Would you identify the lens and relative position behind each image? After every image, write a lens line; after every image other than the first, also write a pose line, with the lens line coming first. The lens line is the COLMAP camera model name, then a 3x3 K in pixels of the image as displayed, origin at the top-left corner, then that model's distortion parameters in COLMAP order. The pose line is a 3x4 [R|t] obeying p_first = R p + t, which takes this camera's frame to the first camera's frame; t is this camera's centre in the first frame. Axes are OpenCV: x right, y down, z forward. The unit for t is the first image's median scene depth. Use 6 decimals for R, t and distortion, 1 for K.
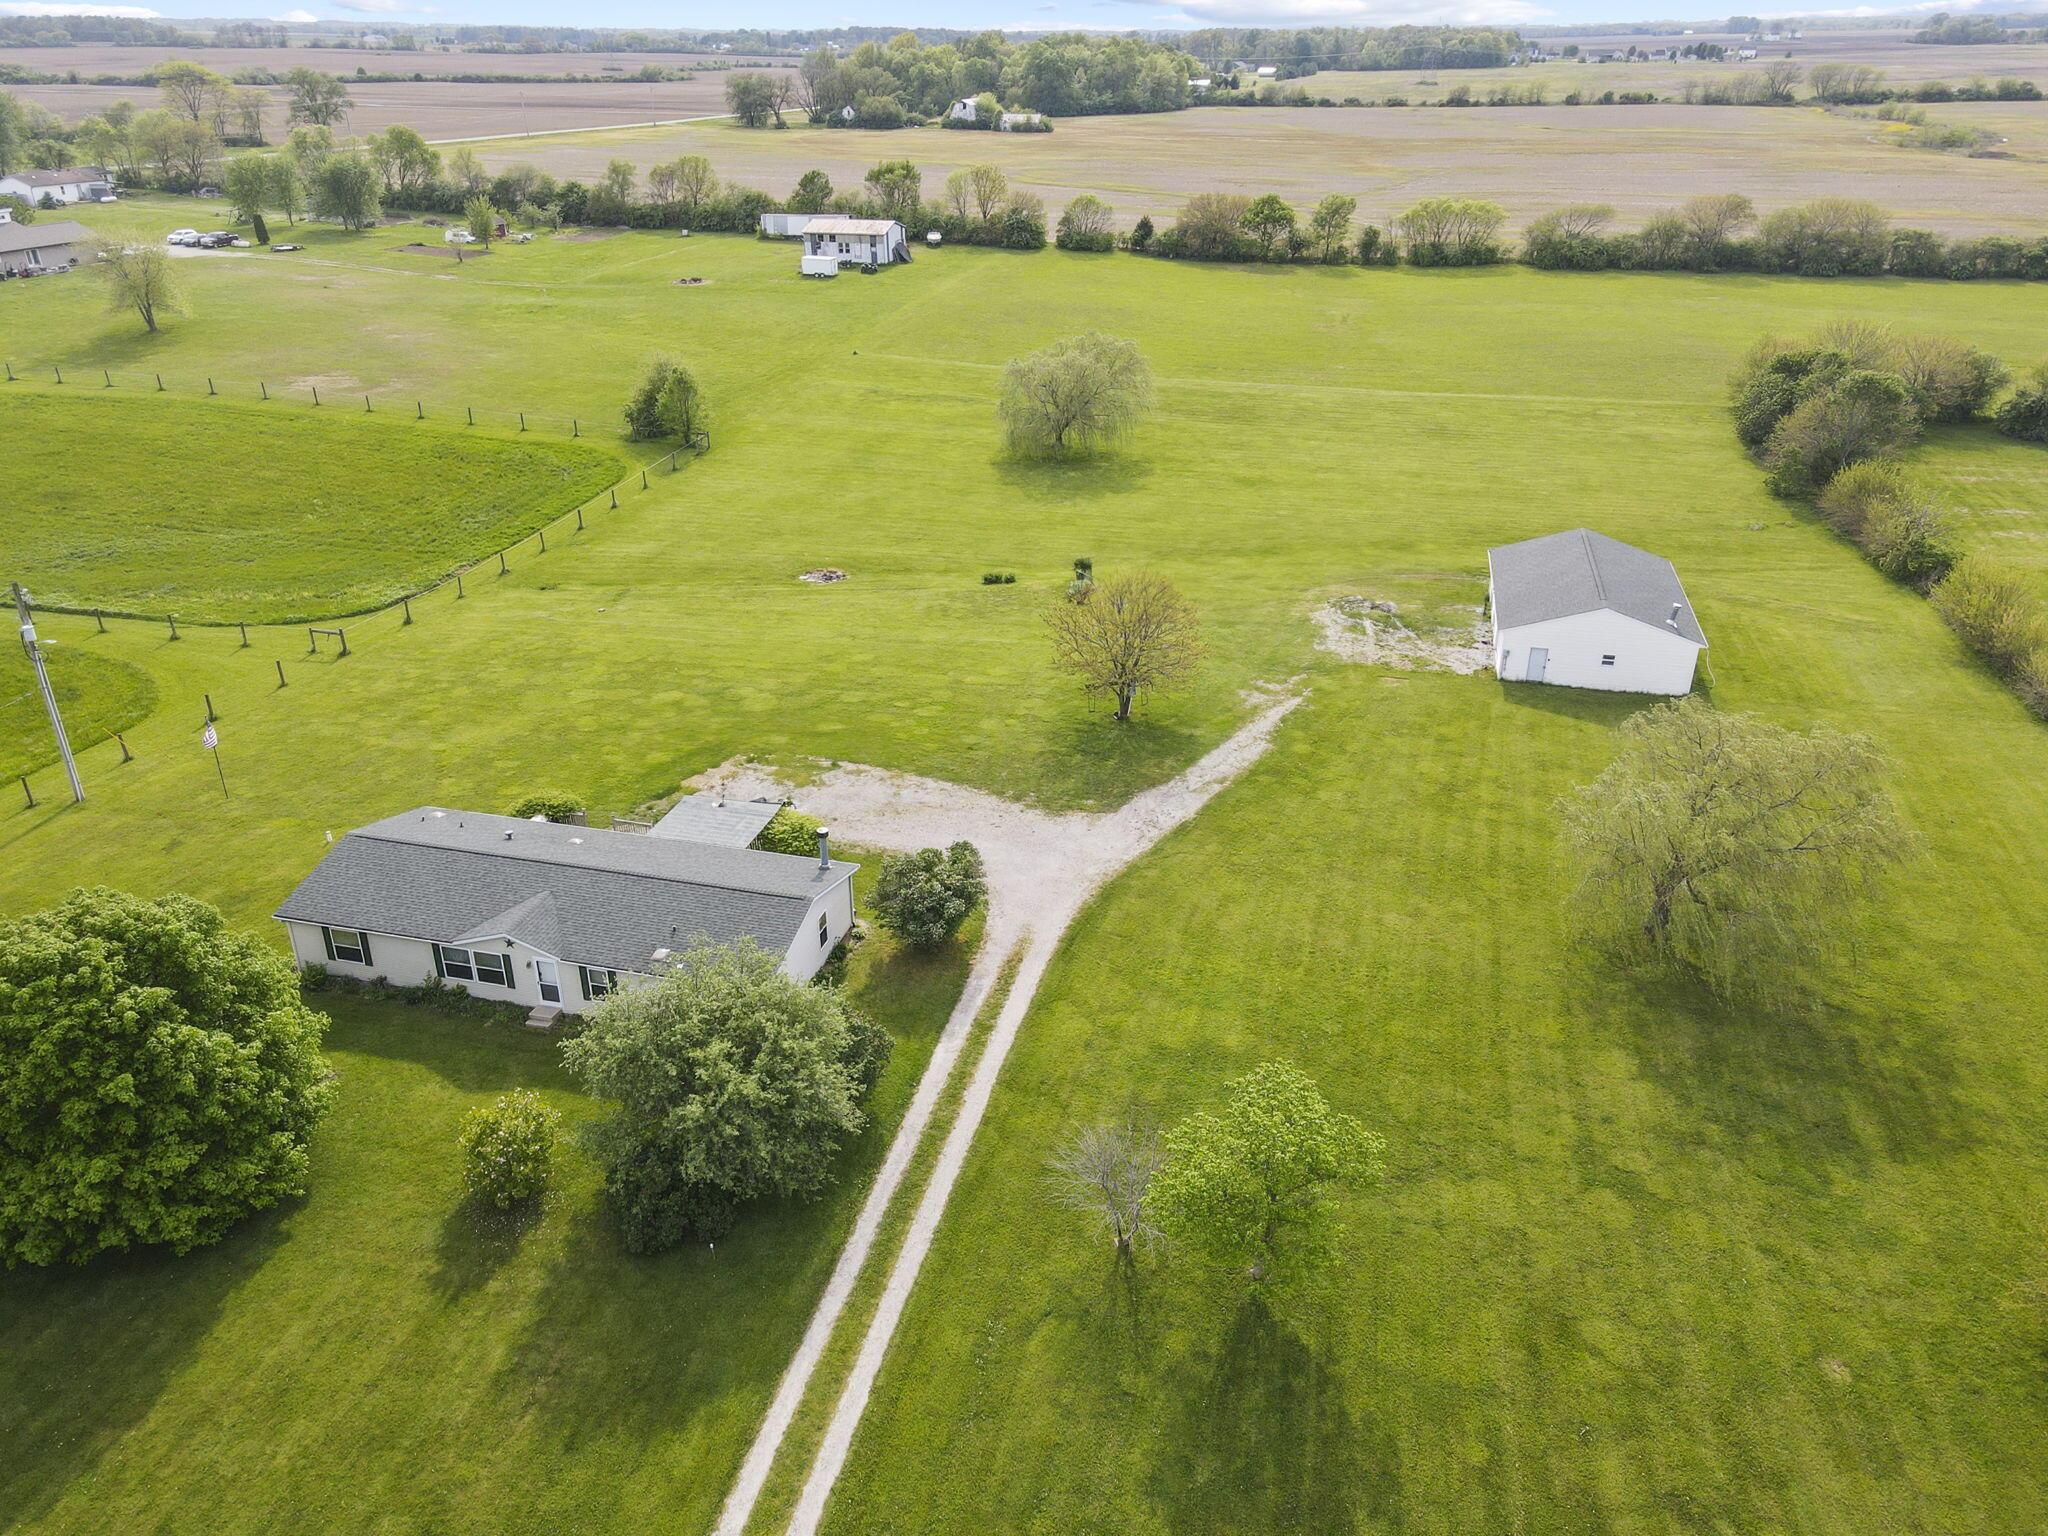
lens RADIAL K [[1504.3, 0, 1019.4], [0, 1504.3, 738.6], [0, 0, 1]] dist [0.055872, 0.001136]
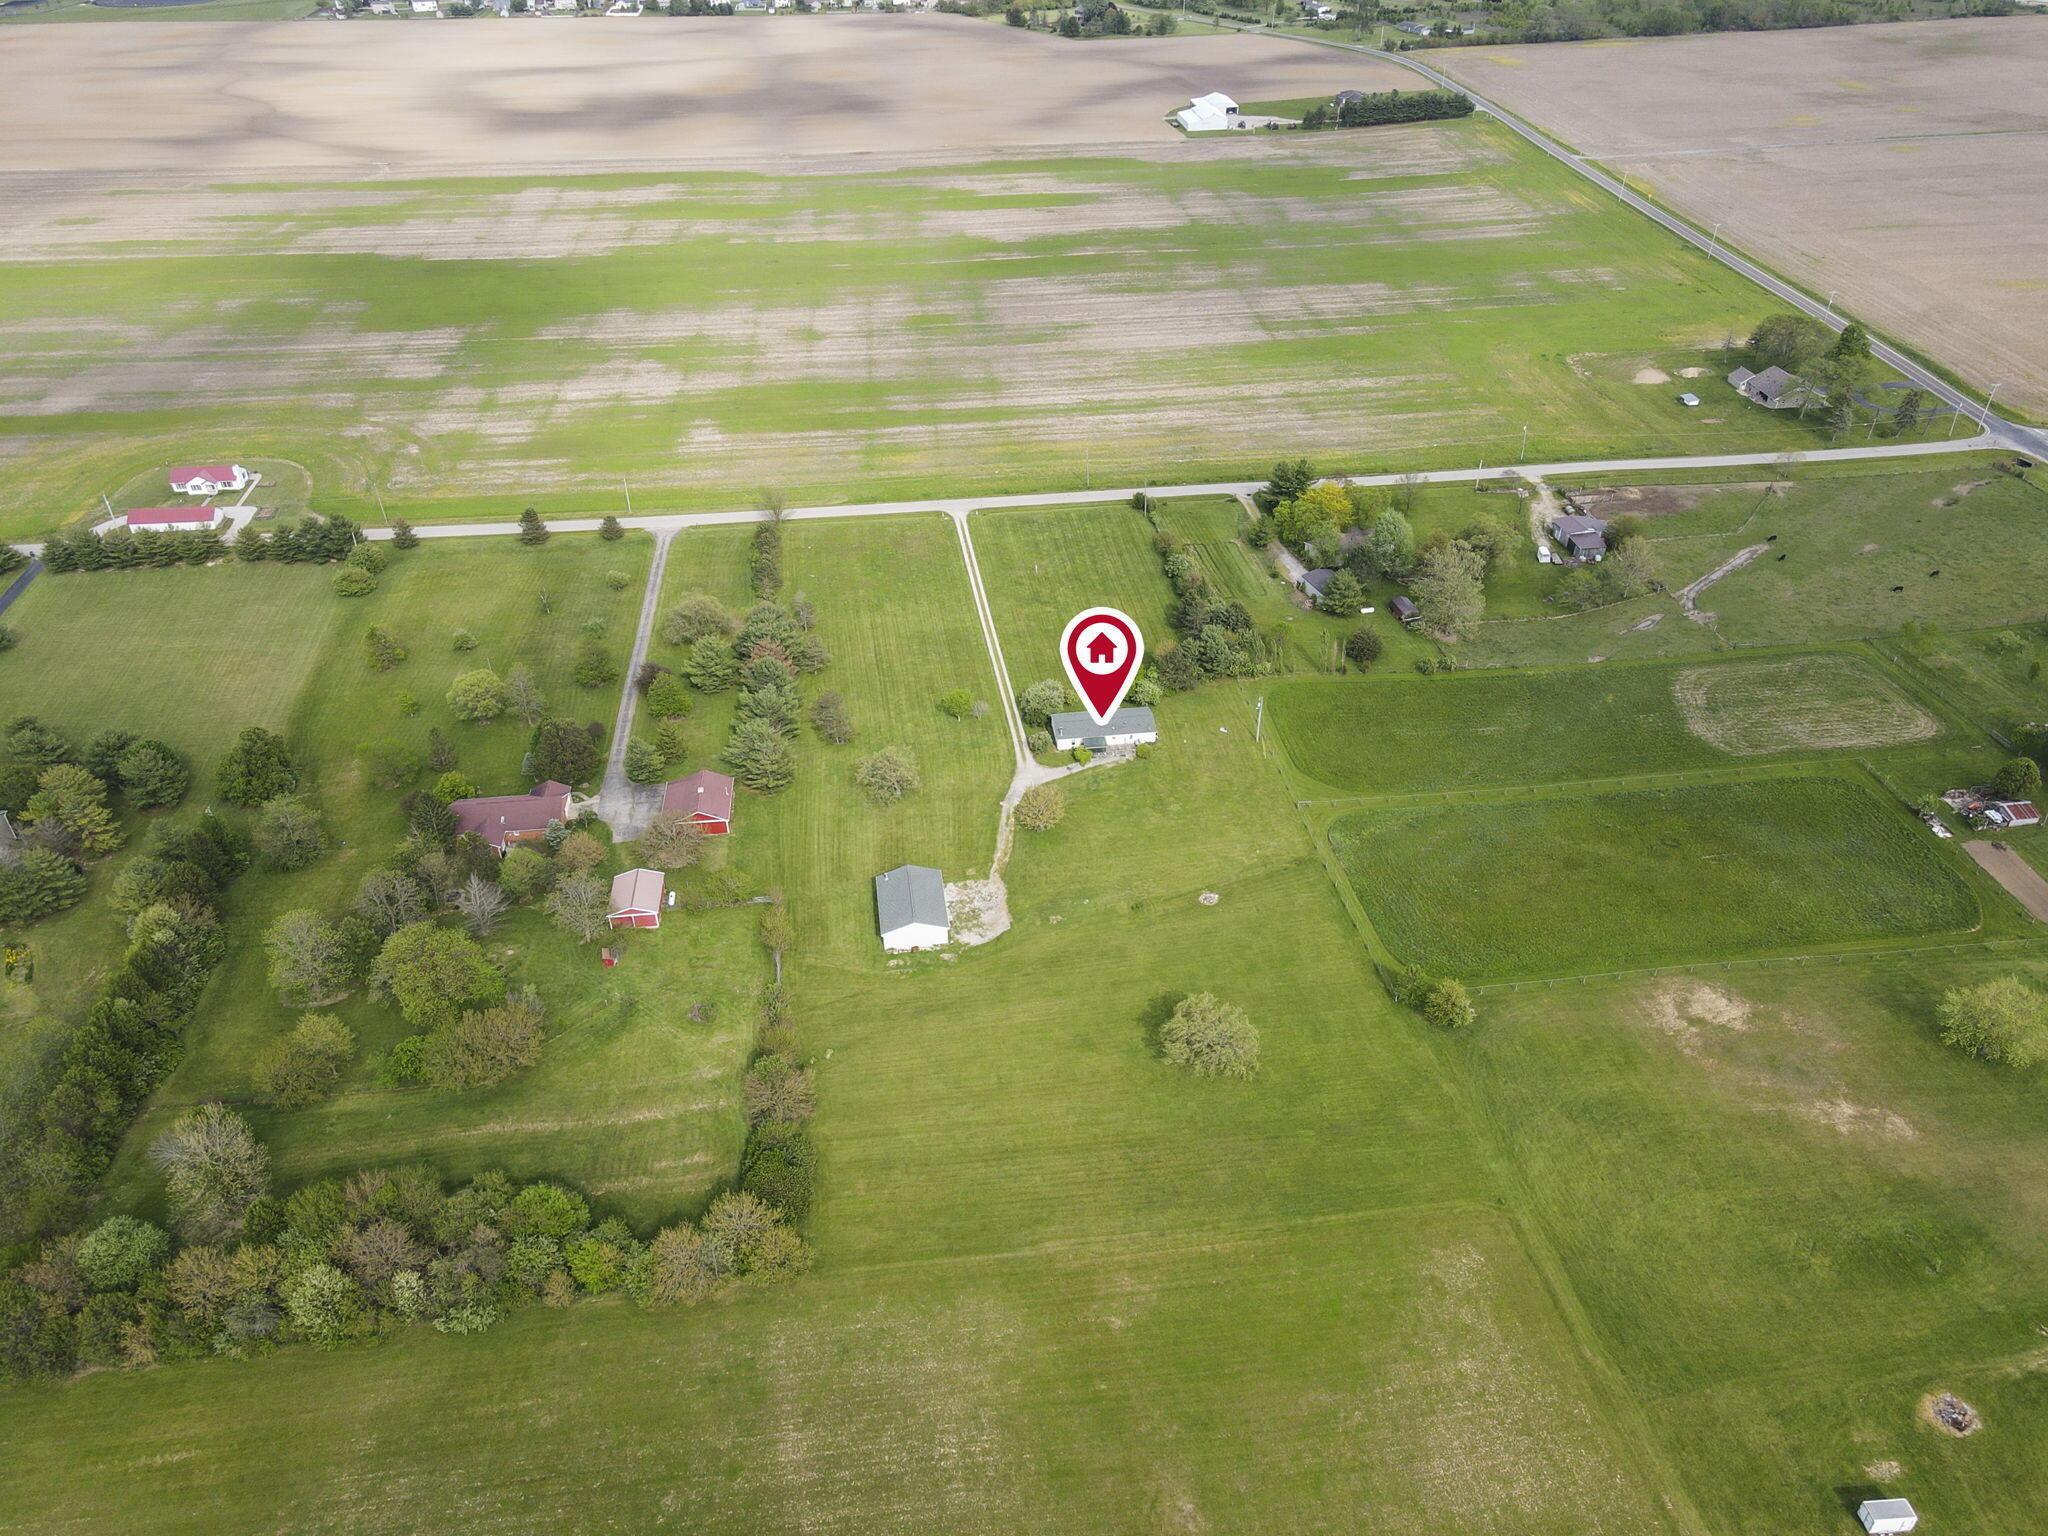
lens RADIAL K [[1504.3, 0, 1019.4], [0, 1504.3, 738.6], [0, 0, 1]] dist [0.055872, 0.001136]
pose [[-0.927918, 0.215340, -0.304299, 0.722878], [-0.147387, 0.537854, 0.830054, -1.914736], [0.342412, 0.815071, -0.467346, 1.577139]]
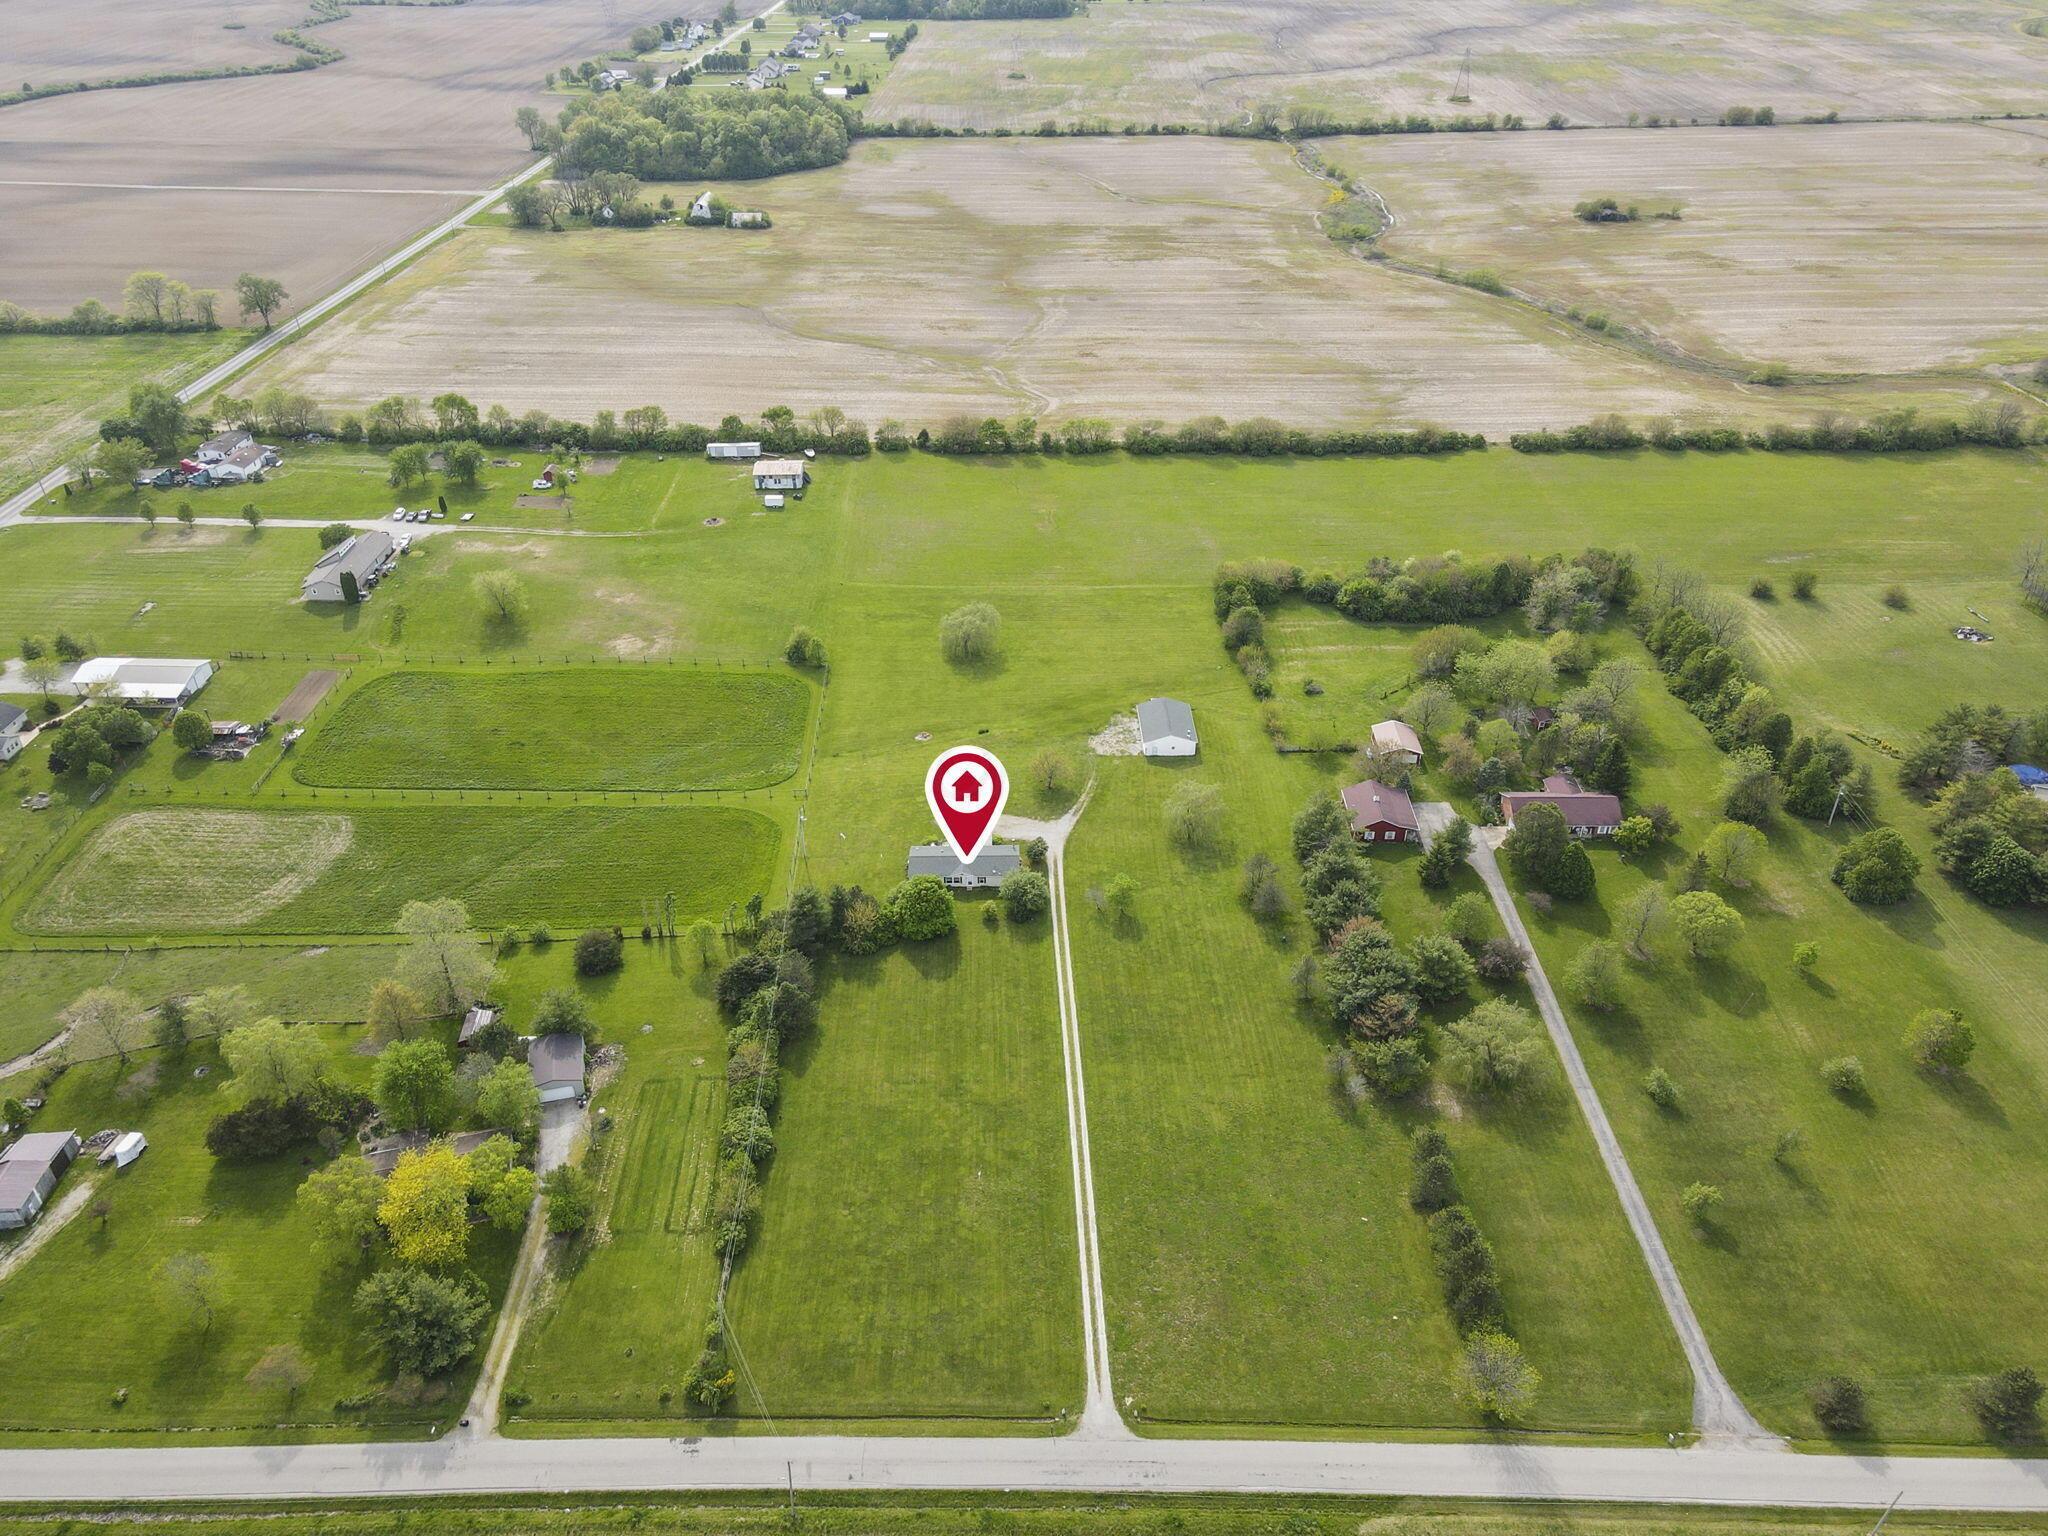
lens RADIAL K [[1504.3, 0, 1019.4], [0, 1504.3, 738.6], [0, 0, 1]] dist [0.055872, 0.001136]
pose [[0.965183, -0.143051, 0.218992, -0.516979], [0.116645, 0.984740, 0.129157, -0.401808], [-0.234126, -0.099115, 0.967141, -1.647044]]
